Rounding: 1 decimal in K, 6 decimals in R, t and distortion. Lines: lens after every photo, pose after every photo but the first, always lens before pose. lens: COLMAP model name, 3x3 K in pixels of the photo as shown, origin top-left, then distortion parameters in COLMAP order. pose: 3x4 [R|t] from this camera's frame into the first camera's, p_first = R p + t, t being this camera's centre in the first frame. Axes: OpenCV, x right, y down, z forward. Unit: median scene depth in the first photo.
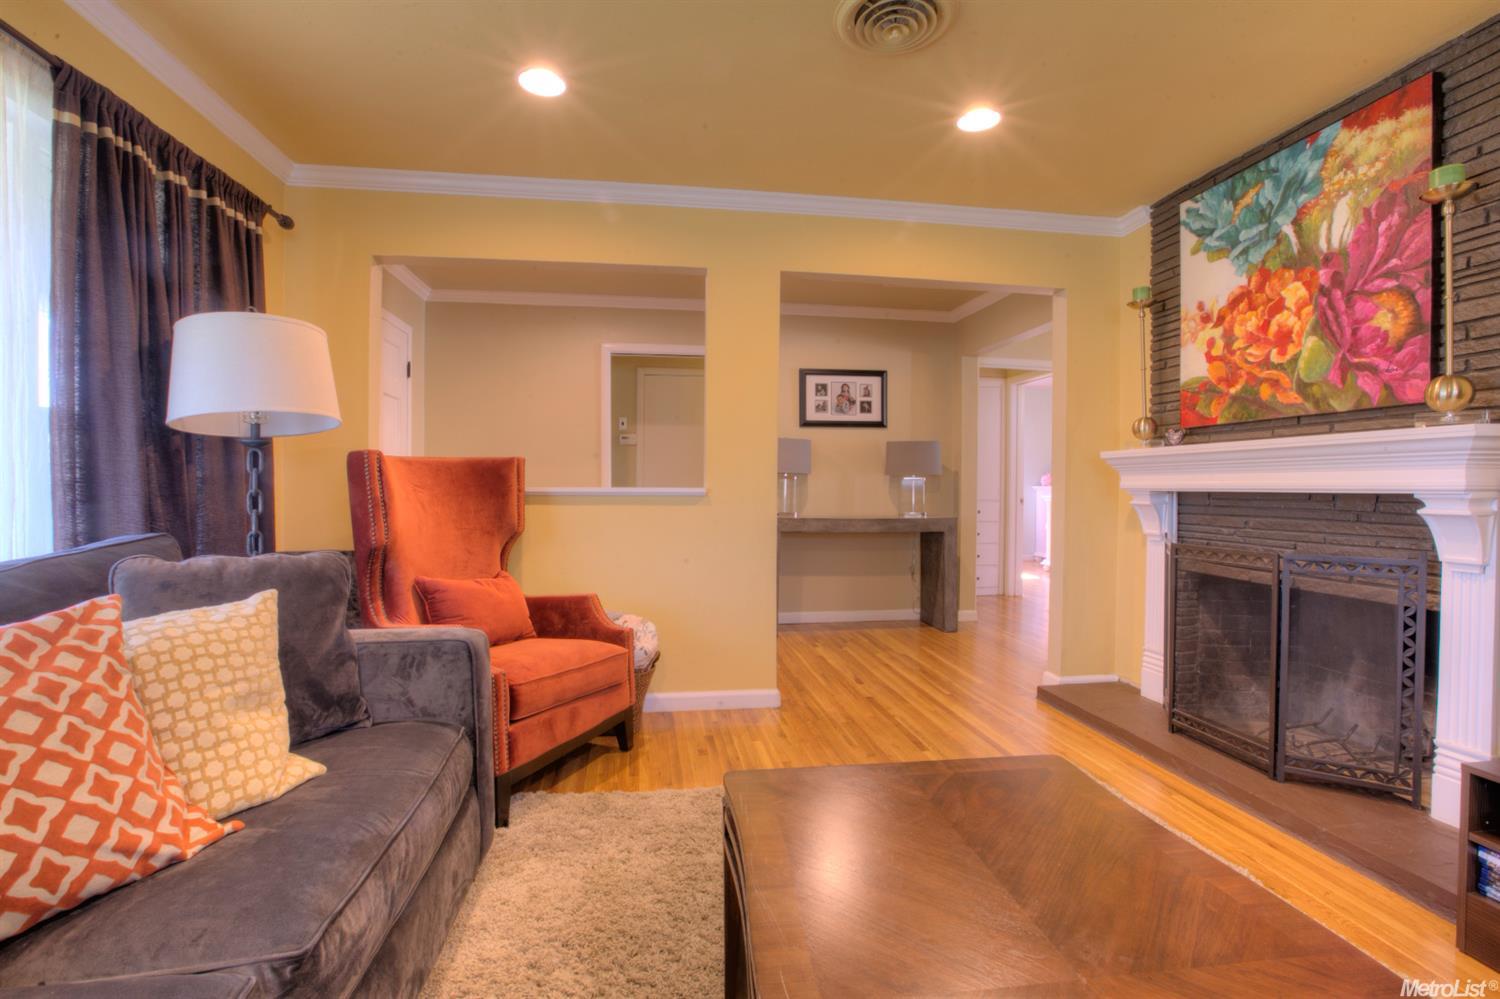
lens RADIAL K [[692.8, 0, 743.6], [0, 692.8, 496.7], [0, 0, 1]] dist [-0.053358, 0.022590]
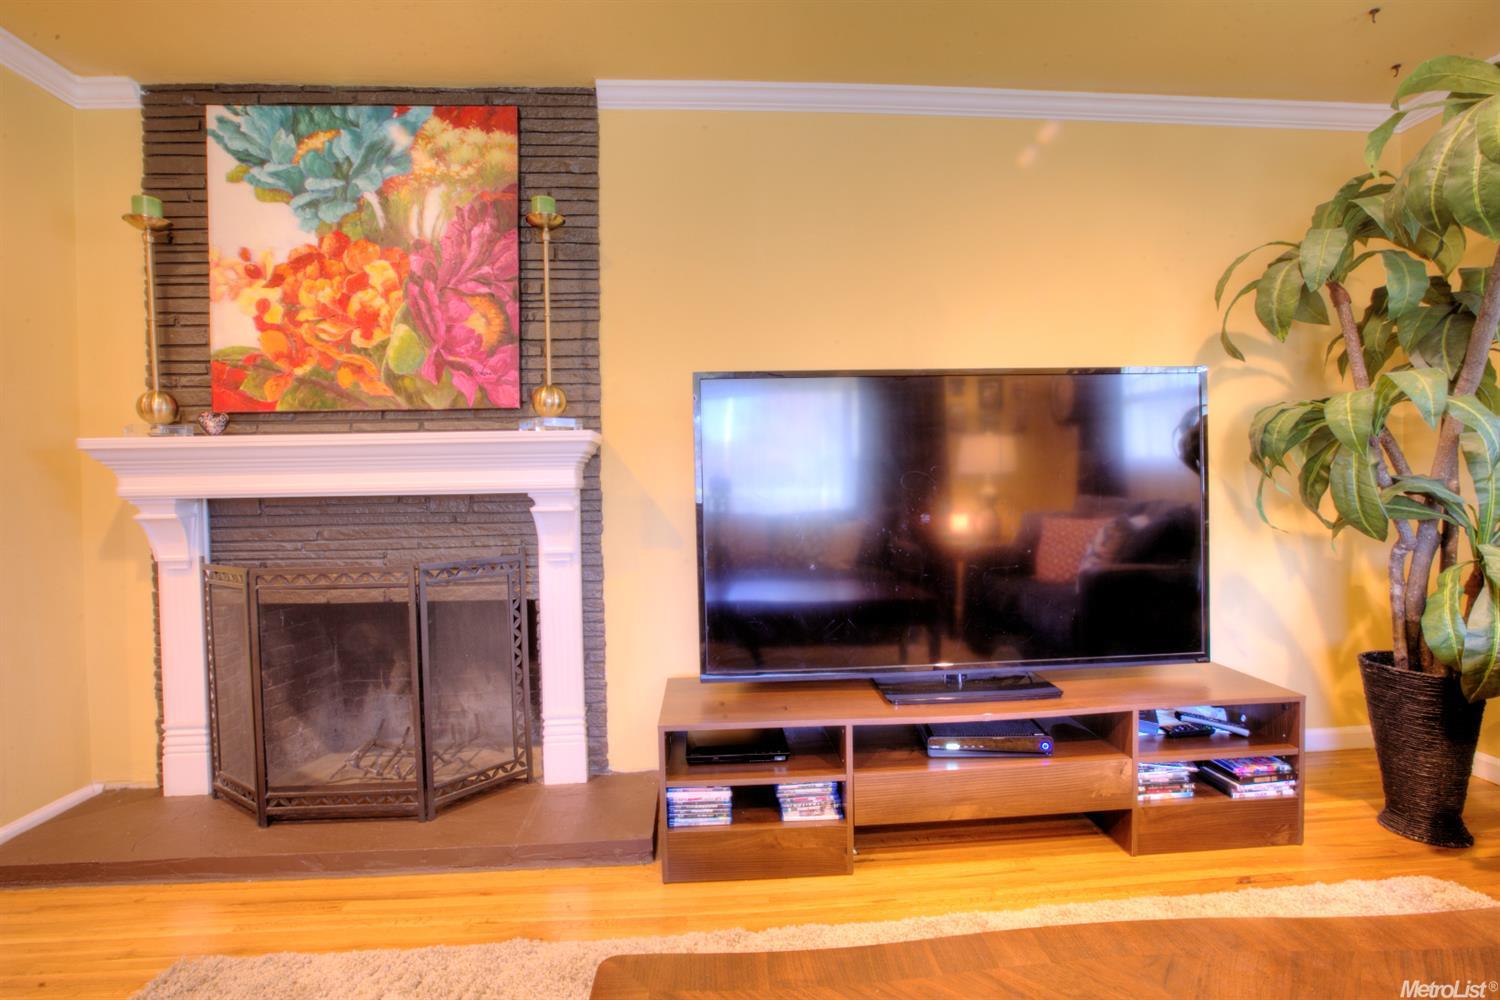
lens RADIAL K [[692.8, 0, 743.6], [0, 692.8, 497.2], [0, 0, 1]] dist [-0.053358, 0.022590]
pose [[0.079541, -0.024640, 0.996527, -0.049027], [0.031843, 0.999247, 0.022166, -0.008435], [-0.996323, 0.029969, 0.080265, 0.447124]]
